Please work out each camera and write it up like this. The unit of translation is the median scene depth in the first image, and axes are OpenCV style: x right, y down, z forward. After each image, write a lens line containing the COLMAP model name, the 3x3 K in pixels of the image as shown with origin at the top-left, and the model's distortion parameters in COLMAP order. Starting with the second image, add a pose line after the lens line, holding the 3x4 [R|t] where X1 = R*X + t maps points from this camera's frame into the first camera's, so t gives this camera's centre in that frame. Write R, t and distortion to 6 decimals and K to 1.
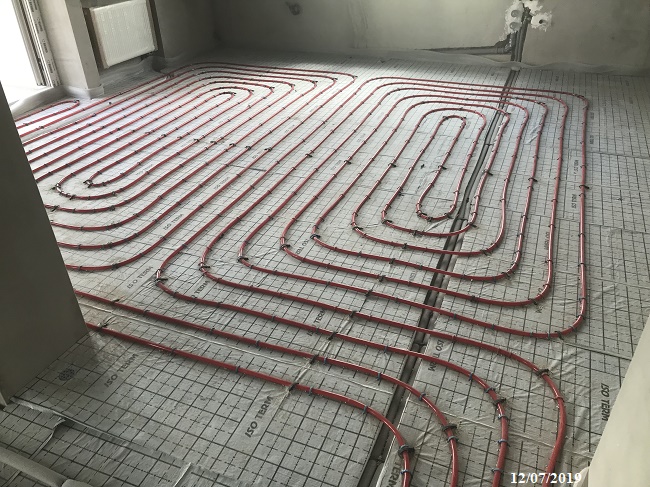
lens RADIAL K [[526.5, 0, 326.0], [0, 526.5, 243.3], [0, 0, 1]] dist [0.030394, -0.034633]
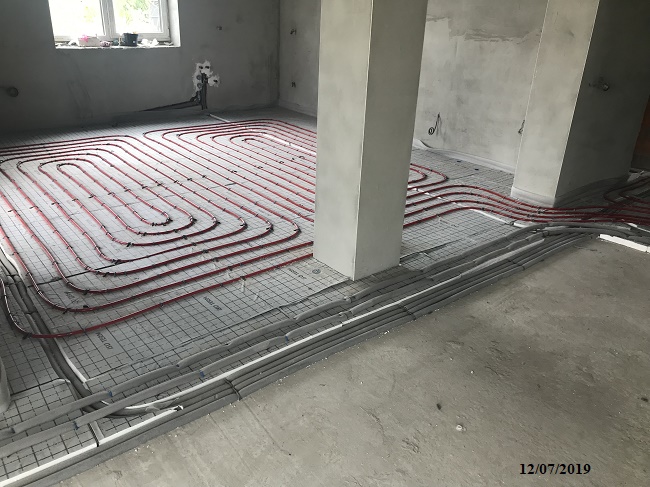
lens RADIAL K [[526.5, 0, 324.5], [0, 526.5, 243.1], [0, 0, 1]] dist [0.030394, -0.034633]
pose [[0.482837, -0.325096, 0.813130, -0.840311], [0.436042, 0.894497, 0.098706, -0.021273], [-0.759432, 0.306900, 0.573652, 0.048841]]
